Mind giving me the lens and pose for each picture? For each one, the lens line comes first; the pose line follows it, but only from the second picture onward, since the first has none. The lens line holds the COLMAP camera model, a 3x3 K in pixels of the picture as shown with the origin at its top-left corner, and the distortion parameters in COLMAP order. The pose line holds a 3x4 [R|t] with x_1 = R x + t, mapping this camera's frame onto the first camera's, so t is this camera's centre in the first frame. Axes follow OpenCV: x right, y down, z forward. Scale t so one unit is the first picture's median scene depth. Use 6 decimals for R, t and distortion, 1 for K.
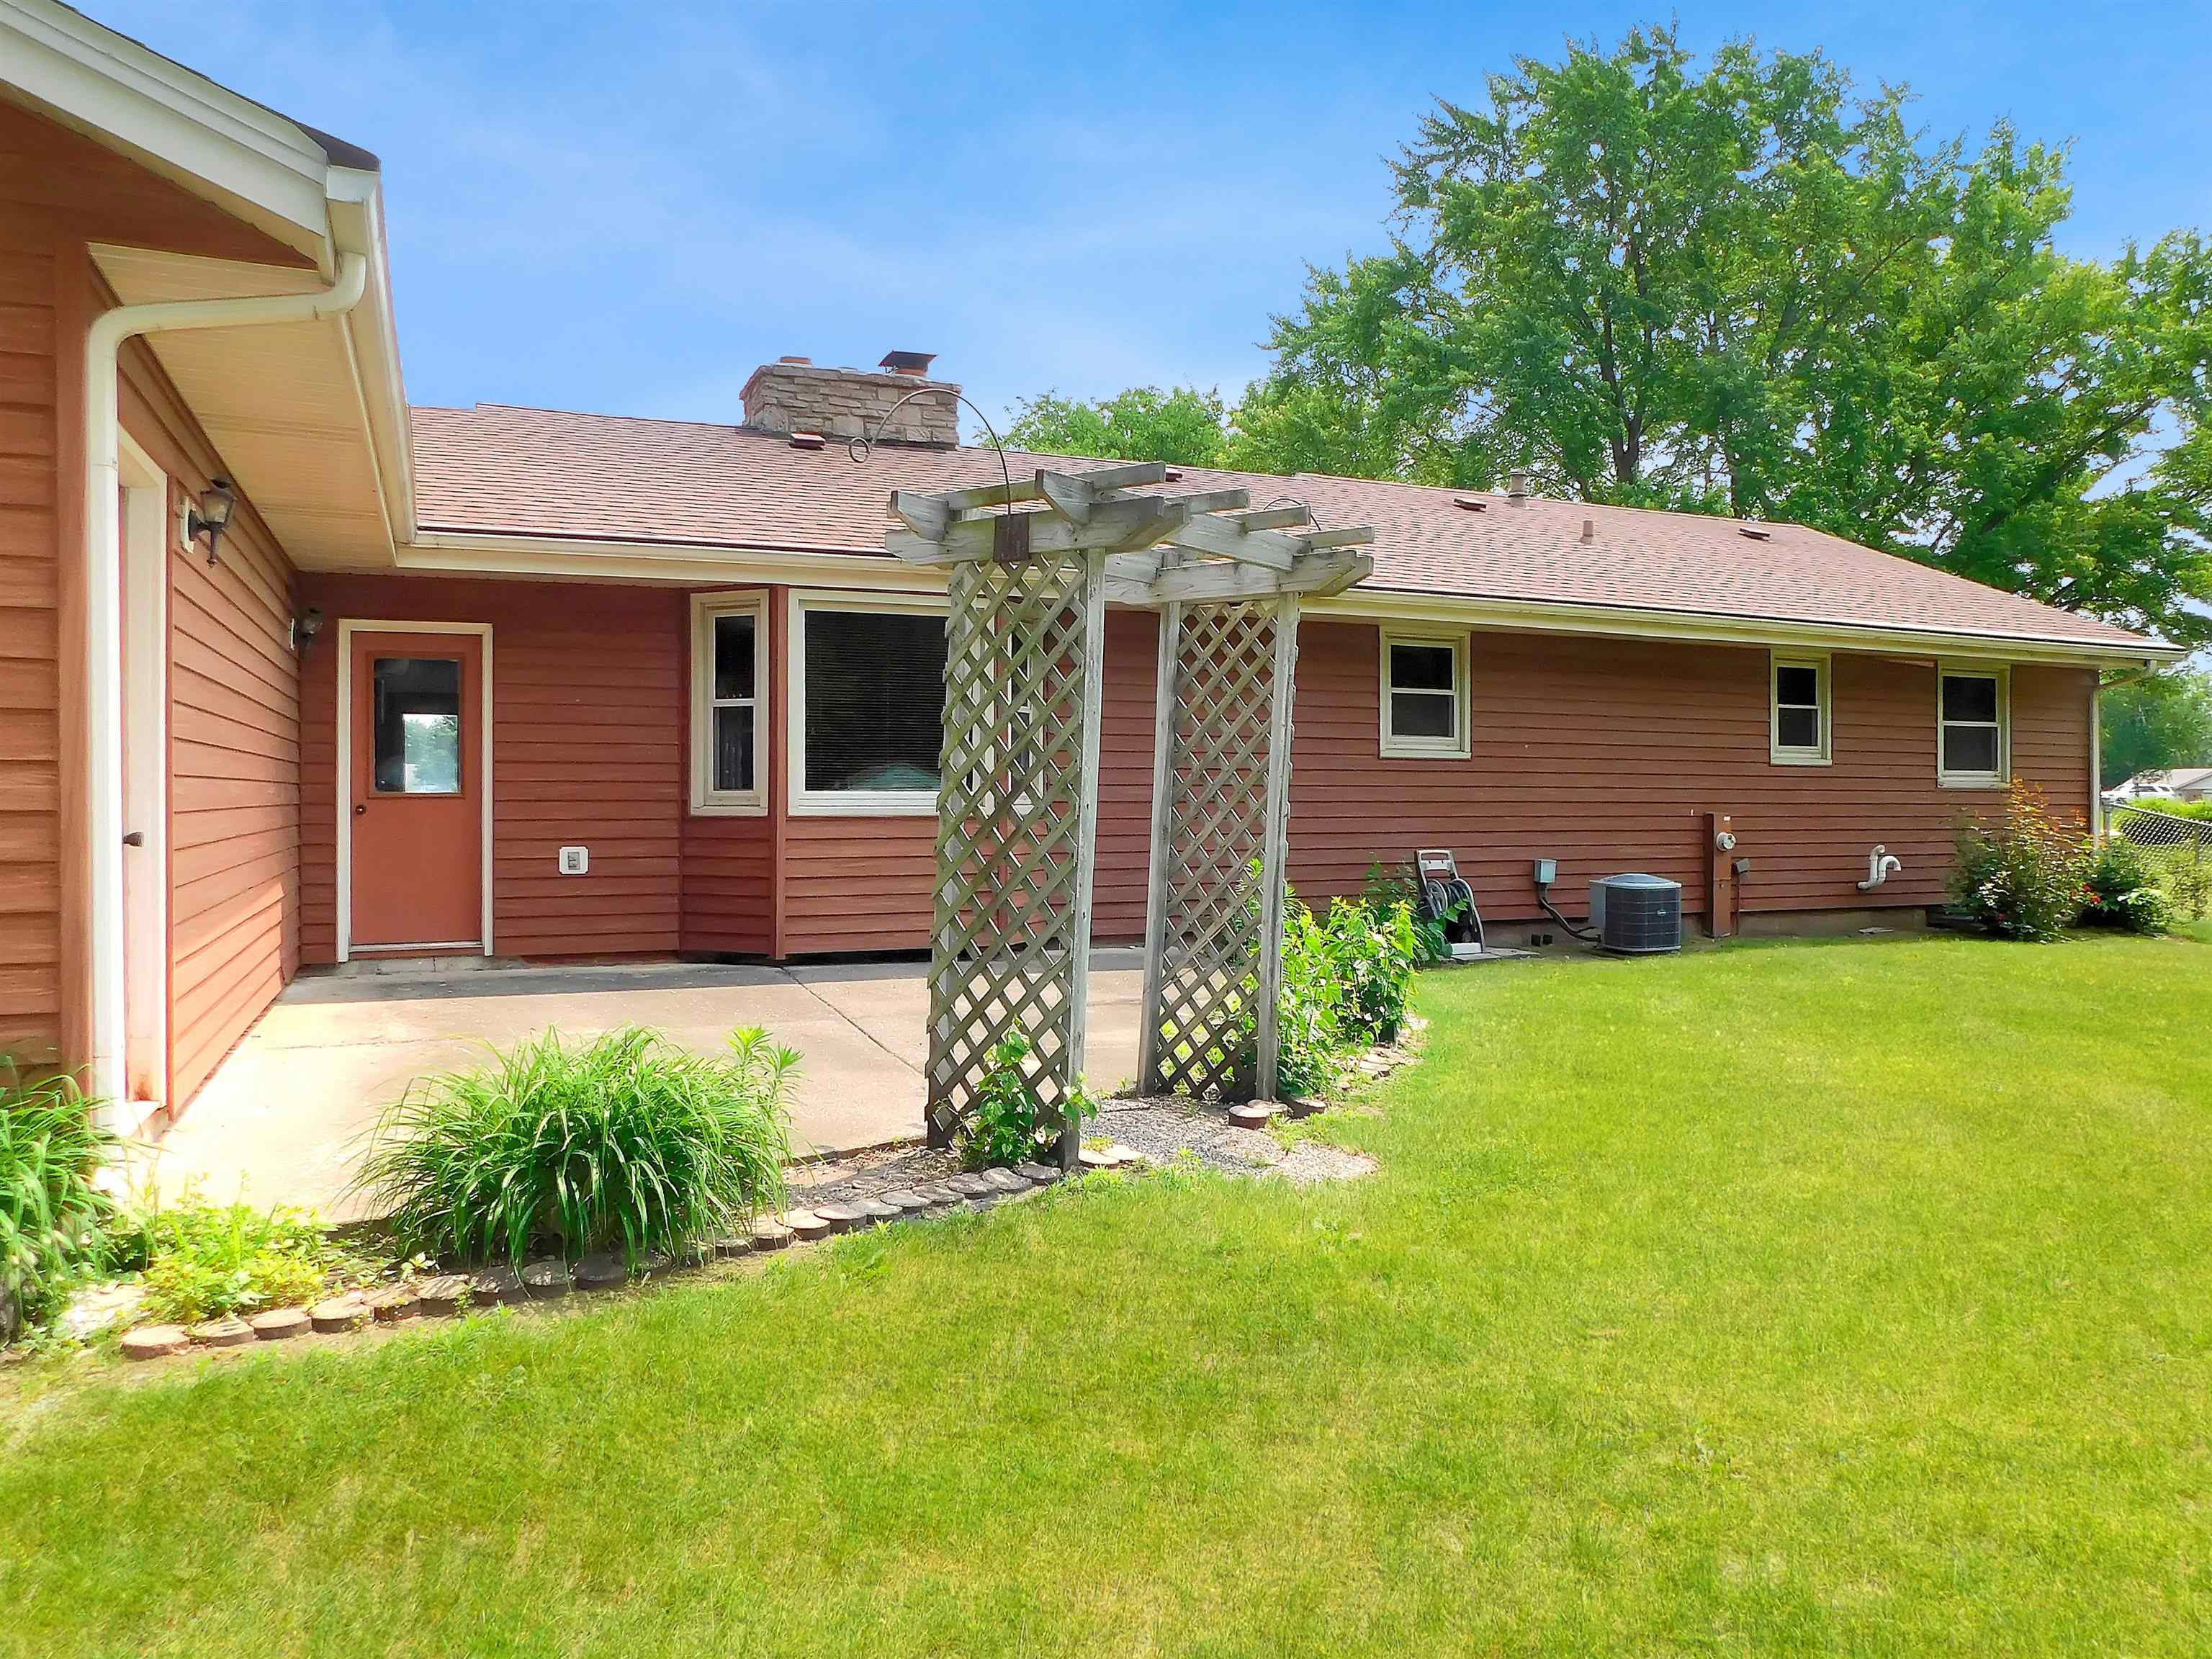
lens RADIAL K [[1512.3, 0, 1106.0], [0, 1512.3, 829.5], [0, 0, 1]] dist [-0.051425, 0.001377]
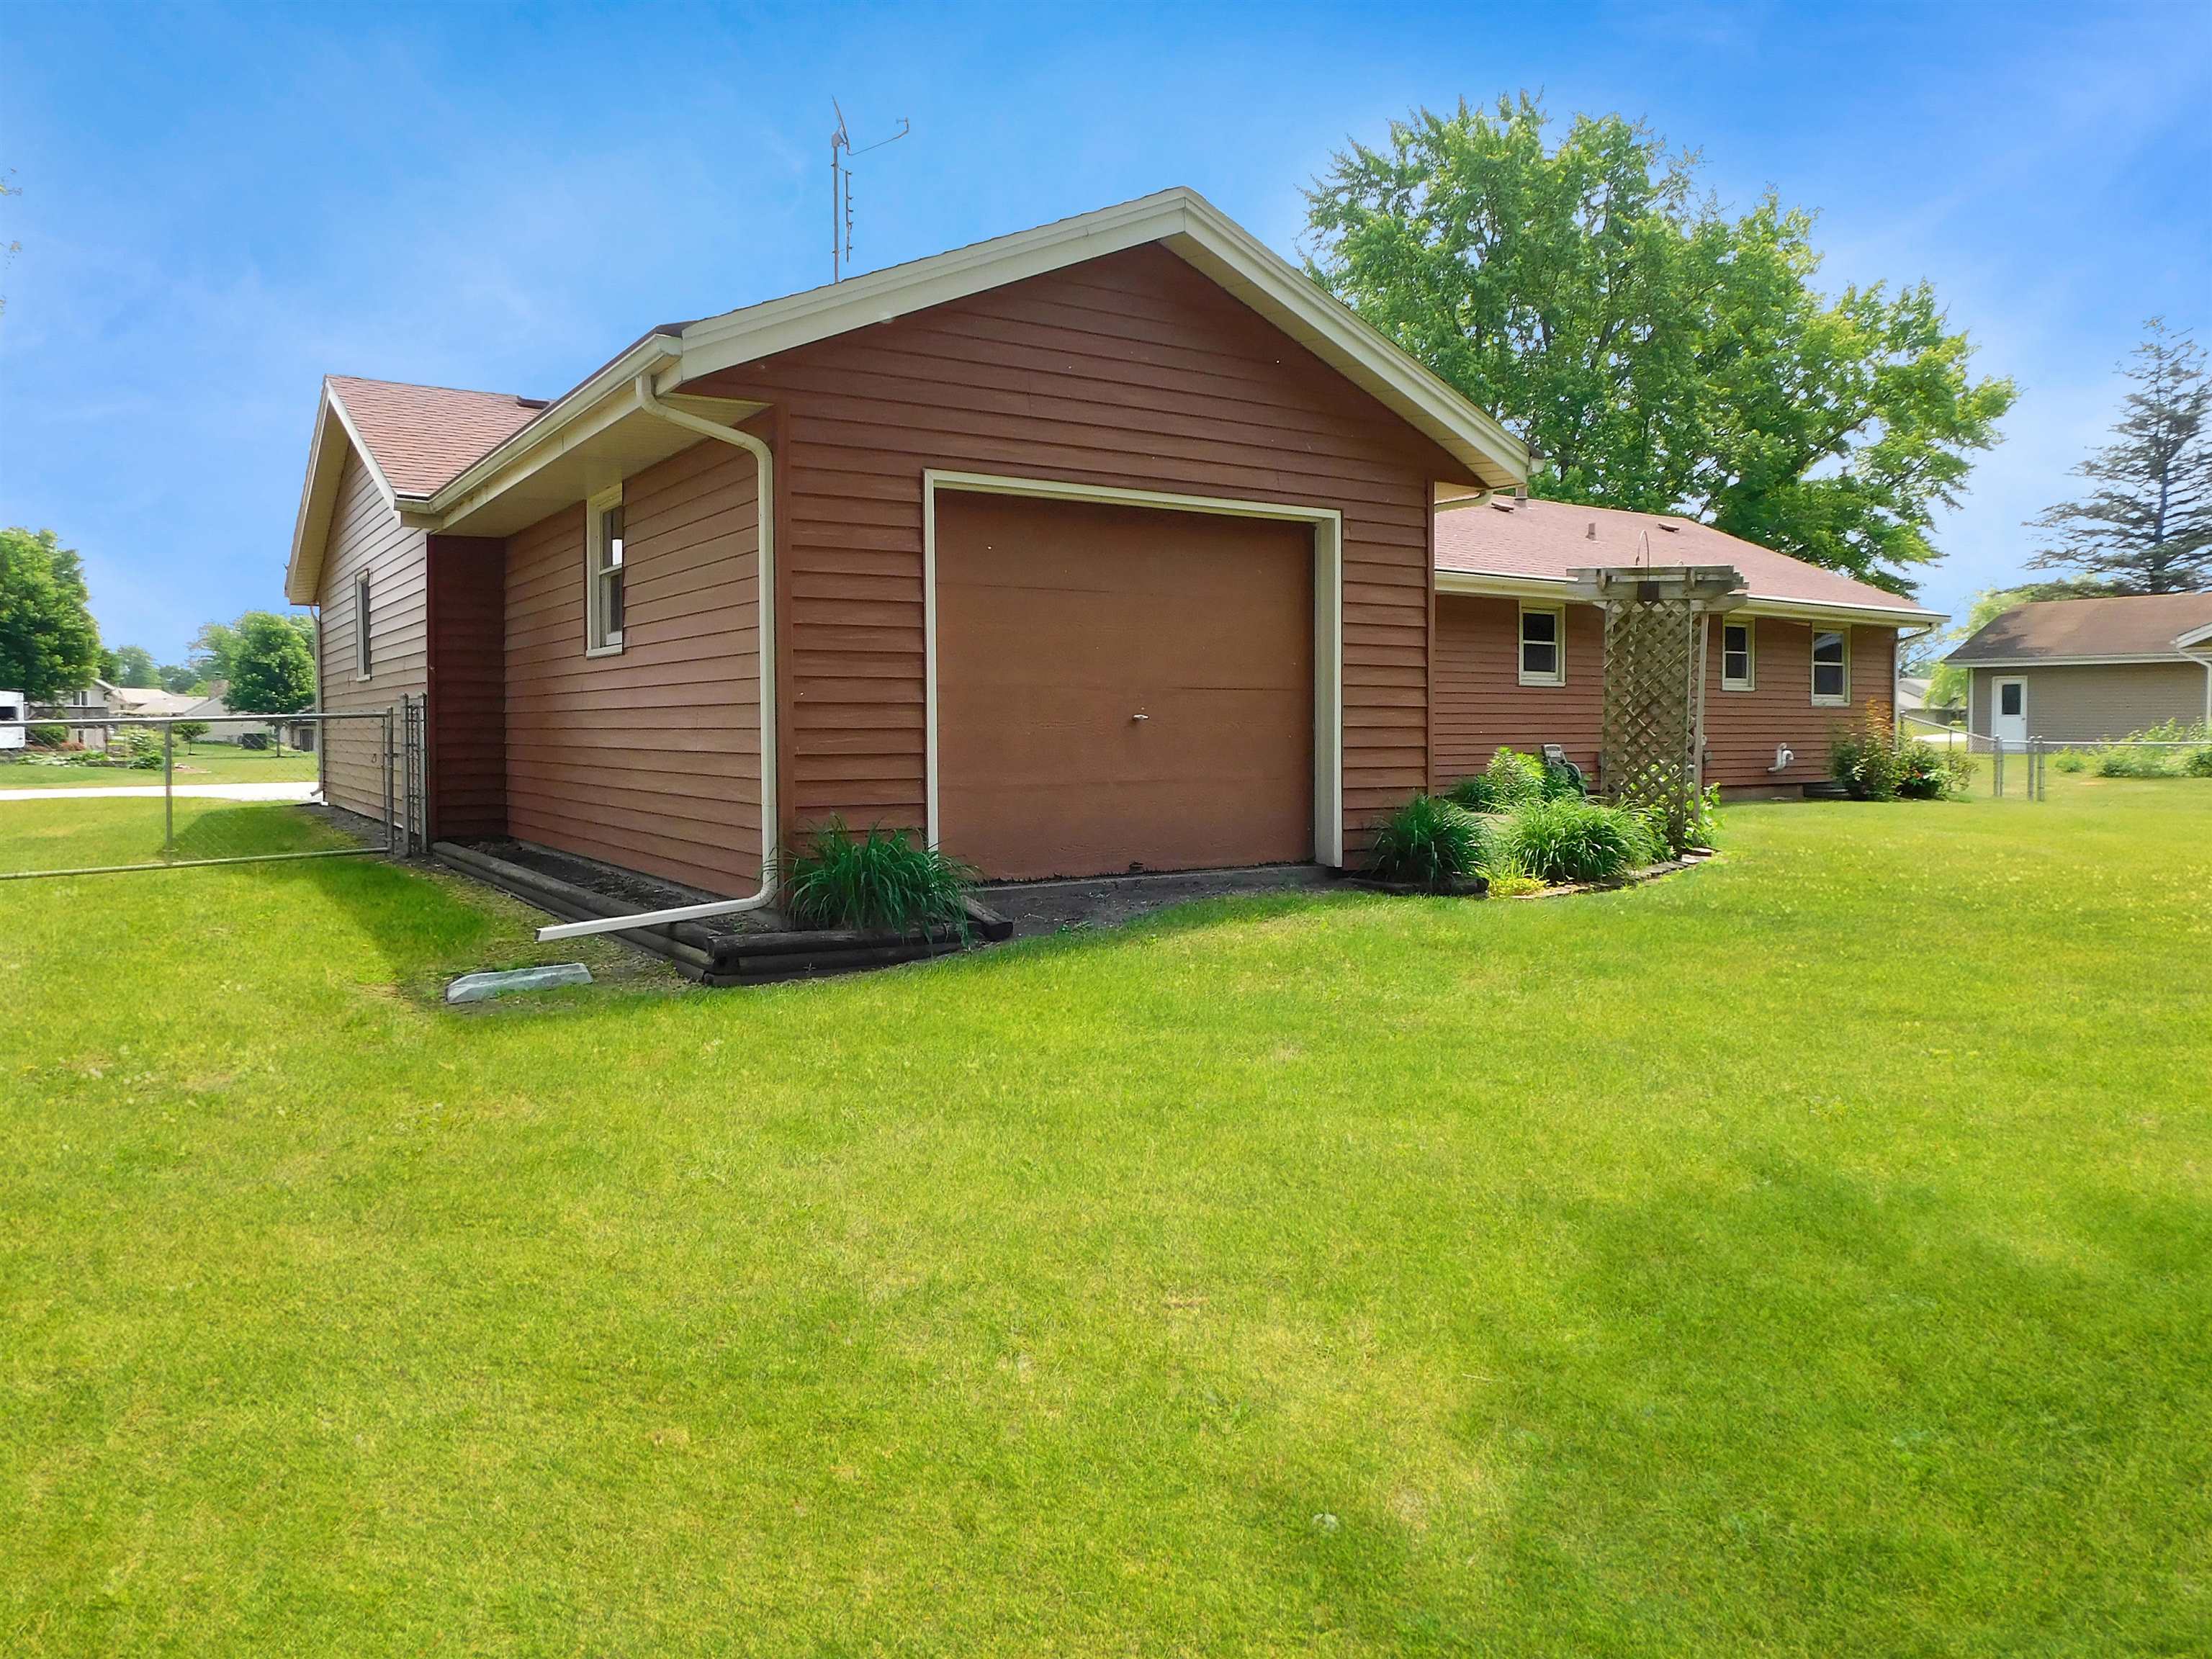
lens RADIAL K [[1483.8, 0, 1125.8], [0, 1483.8, 793.1], [0, 0, 1]] dist [-0.045863, 0.004498]
pose [[0.981374, -0.011685, 0.191753, -0.502879], [0.006401, 0.999583, 0.028155, 0.017297], [-0.192002, -0.026404, 0.981039, -0.413362]]
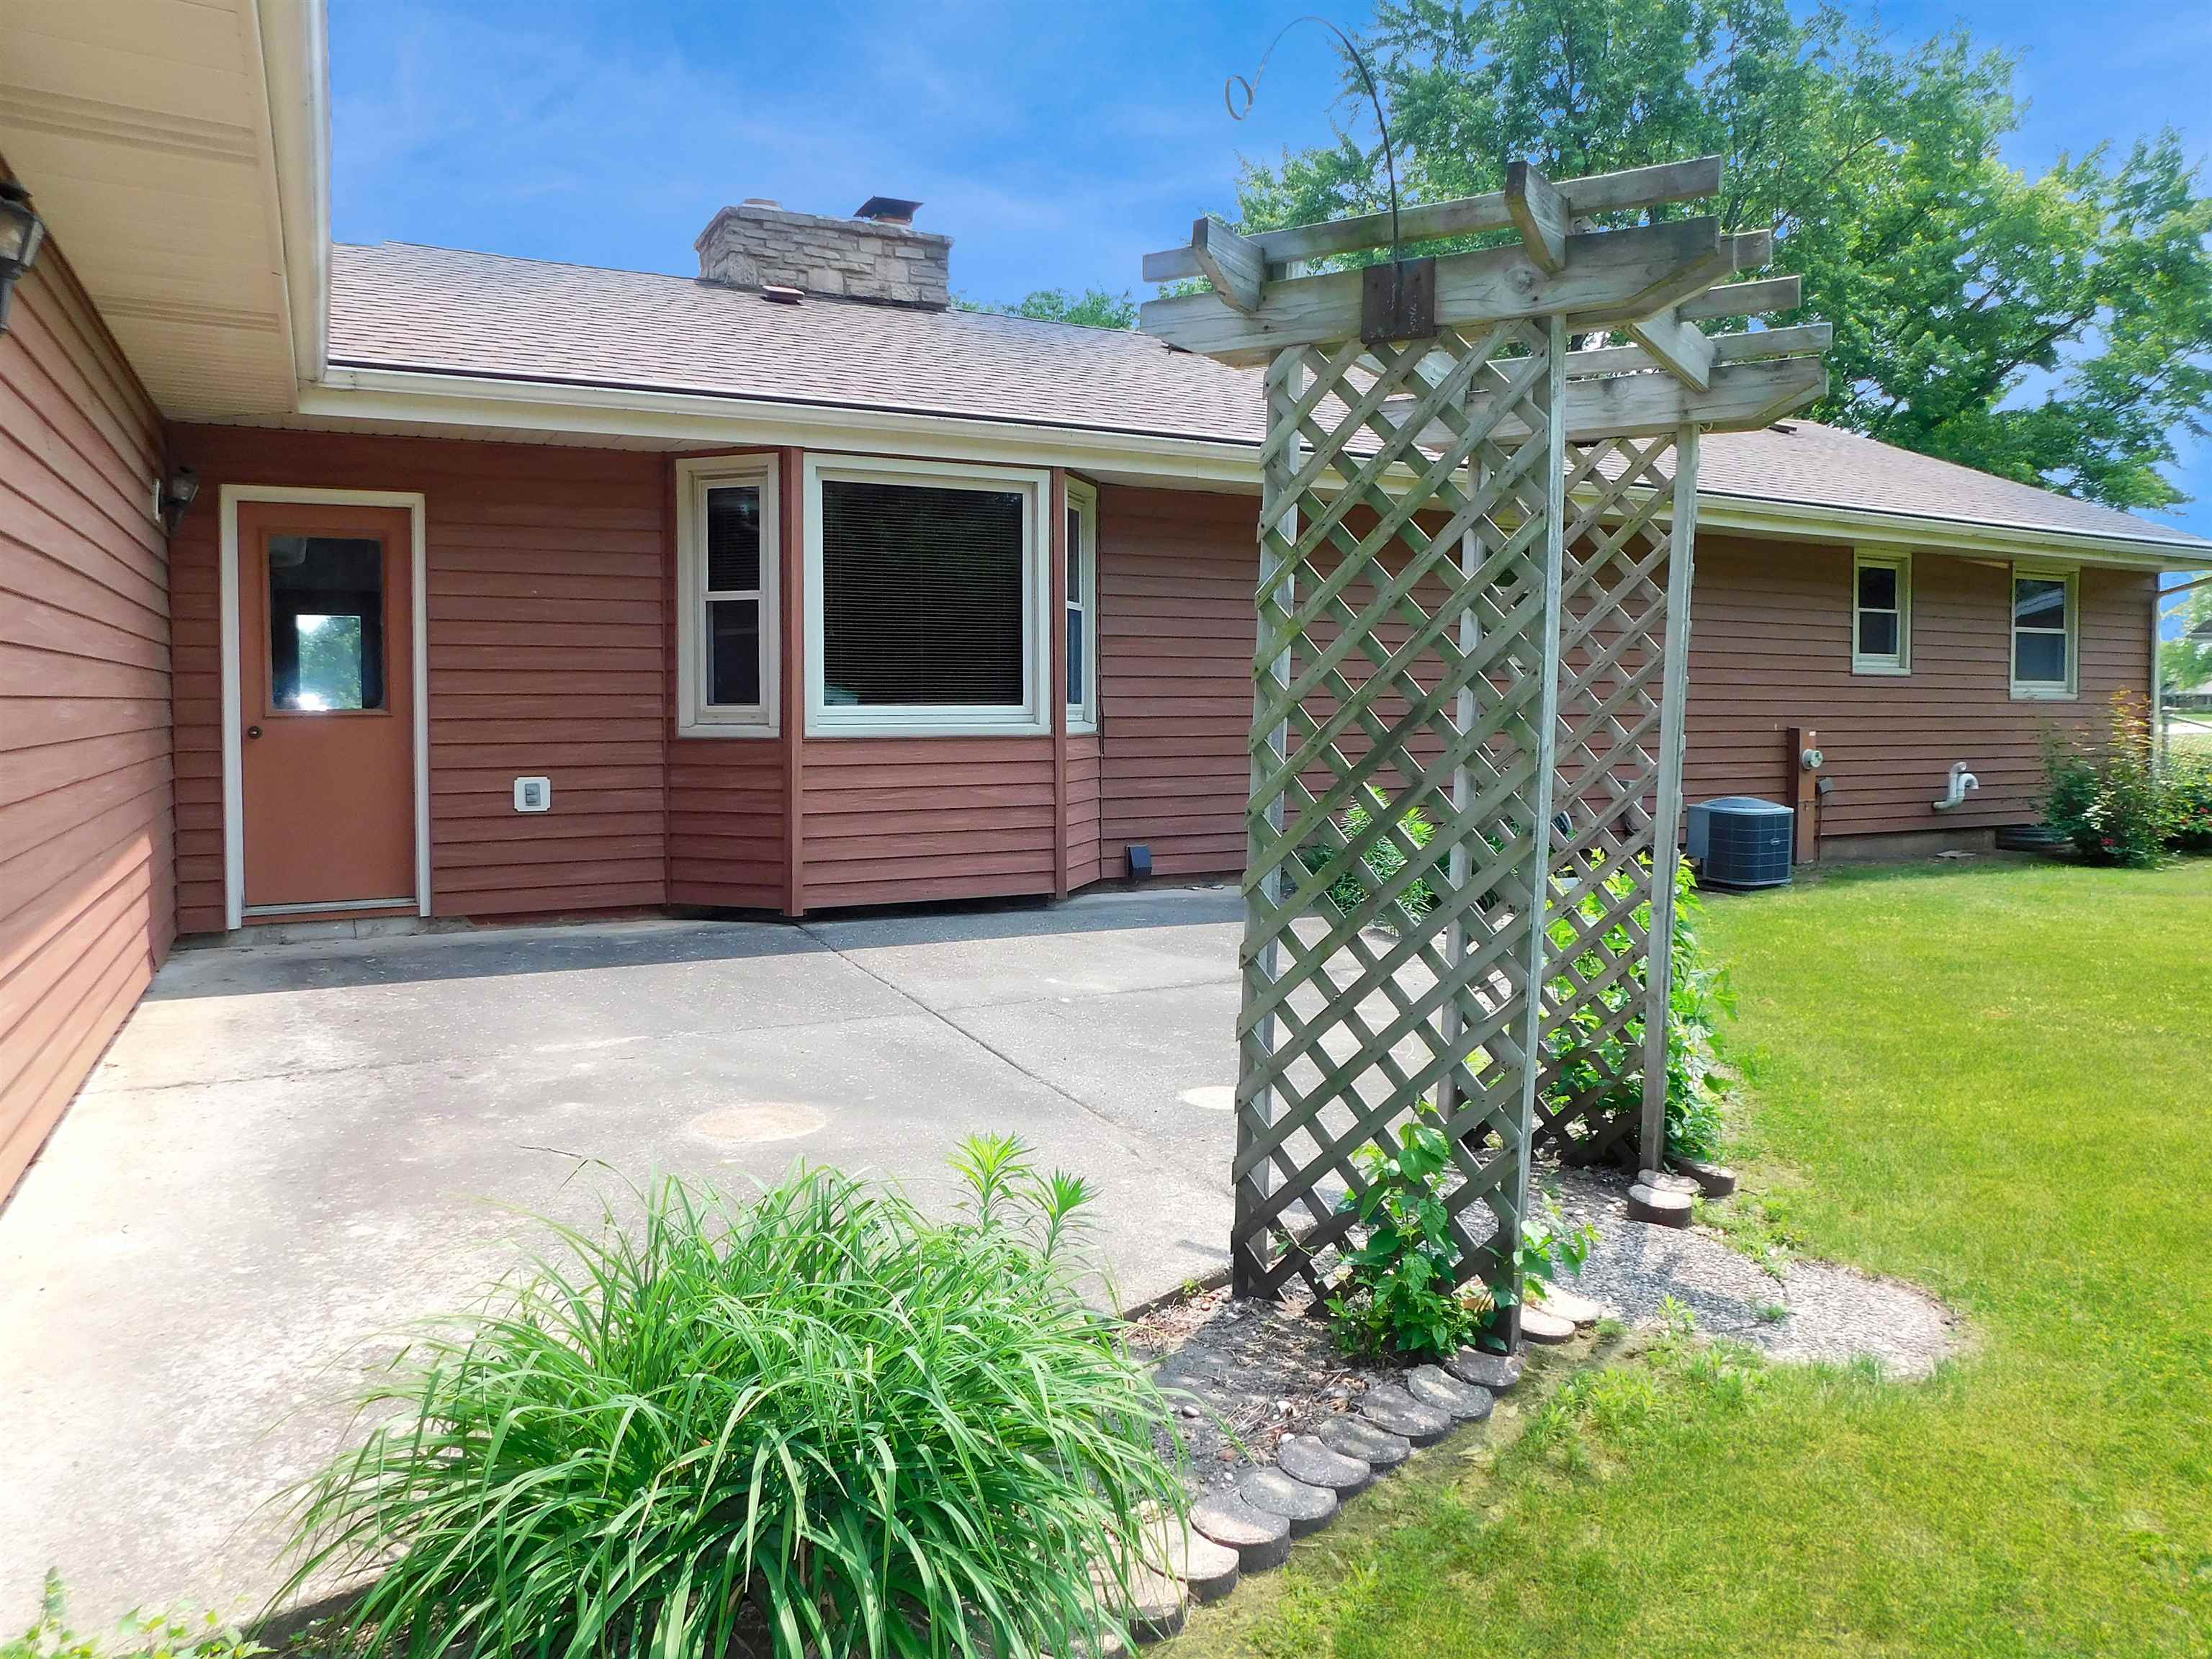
lens RADIAL K [[1469.8, 0, 1088.5], [0, 1469.8, 776.0], [0, 0, 1]] dist [-0.041833, 0.002582]
pose [[0.997804, -0.003821, 0.066118, -0.088039], [0.001947, 0.999595, 0.028390, -0.008185], [-0.066200, -0.028199, 0.997408, 0.165537]]
